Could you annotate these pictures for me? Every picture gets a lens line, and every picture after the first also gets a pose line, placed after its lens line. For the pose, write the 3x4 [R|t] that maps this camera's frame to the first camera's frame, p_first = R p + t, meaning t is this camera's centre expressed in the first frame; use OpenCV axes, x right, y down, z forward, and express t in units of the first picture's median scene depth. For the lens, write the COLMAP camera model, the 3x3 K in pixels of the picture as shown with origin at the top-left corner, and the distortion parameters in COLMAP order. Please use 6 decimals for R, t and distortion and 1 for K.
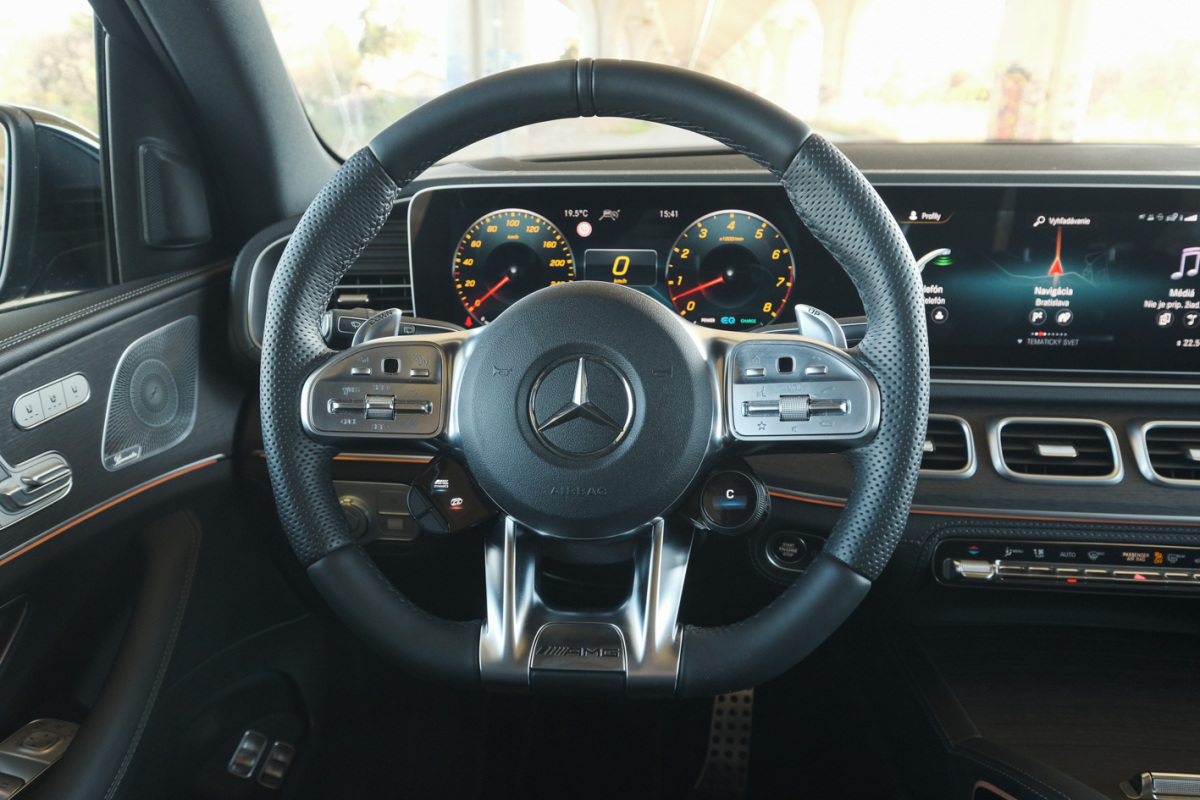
lens RADIAL K [[925.6, 0, 591.3], [0, 925.6, 400.3], [0, 0, 1]] dist [0.000109, -0.001688]
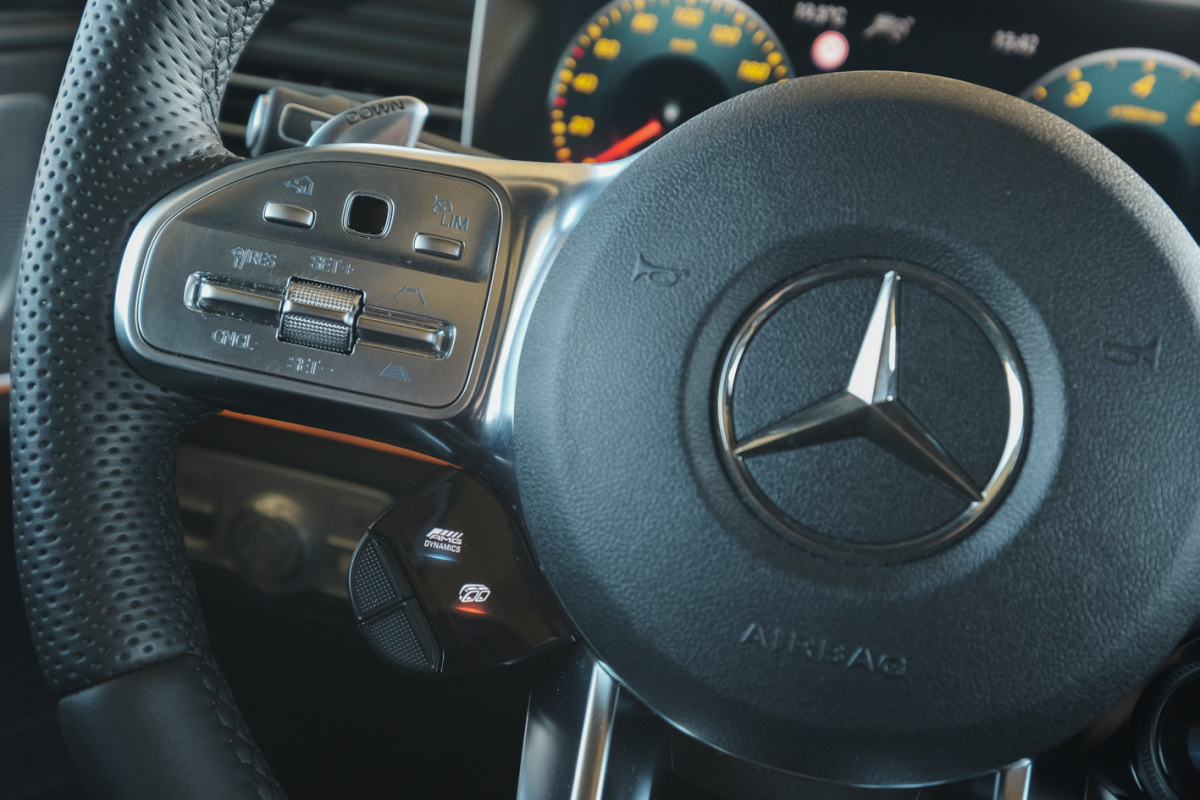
lens RADIAL K [[1243.9, 0, 589.9], [0, 1243.9, 398.6], [0, 0, 1]] dist [0.010638, 0.000000]
pose [[0.981451, 0.175823, -0.076419, -0.053494], [-0.175094, 0.984419, 0.016194, 0.009429], [0.078076, -0.002513, 0.996944, 0.356957]]
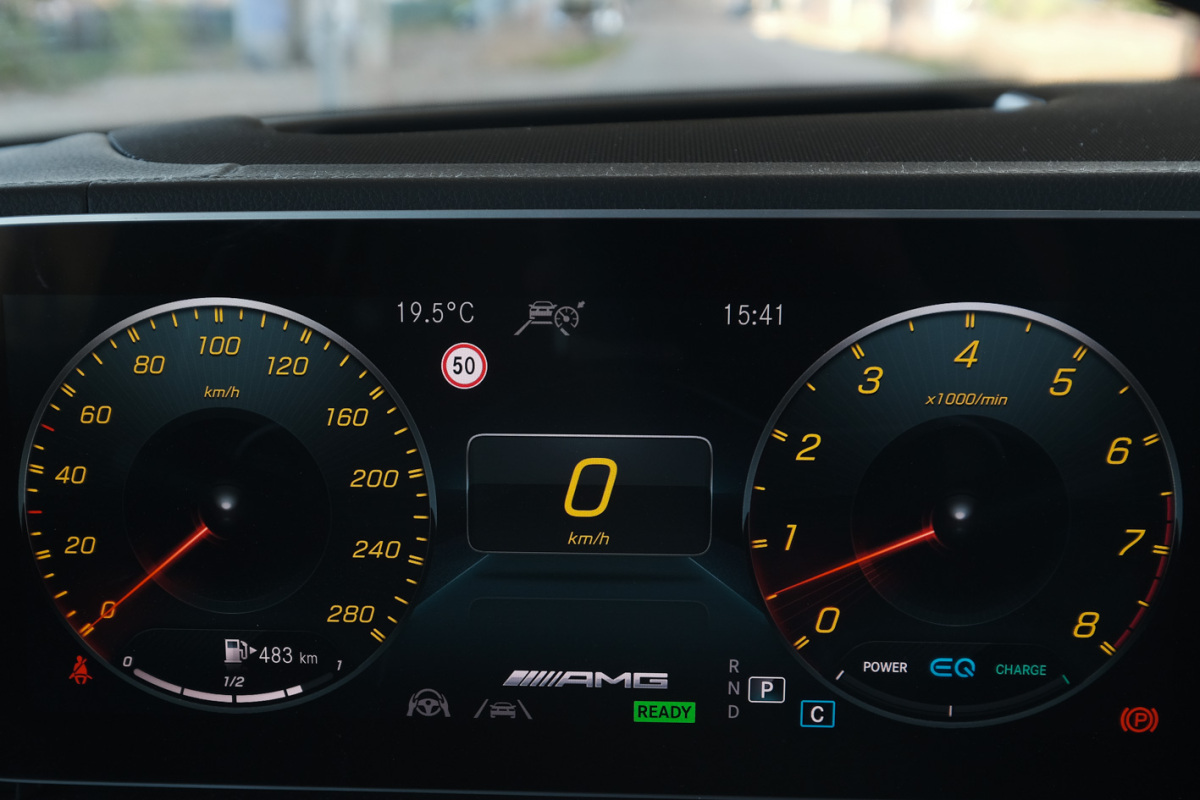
lens RADIAL K [[1243.9, 0, 613.5], [0, 1243.9, 453.8], [0, 0, 1]] dist [0.010638, 0.000000]
pose [[0.997535, -0.009894, 0.069470, 0.012741], [0.013989, 0.998177, -0.058705, -0.143253], [-0.068762, 0.059532, 0.995855, 0.651497]]
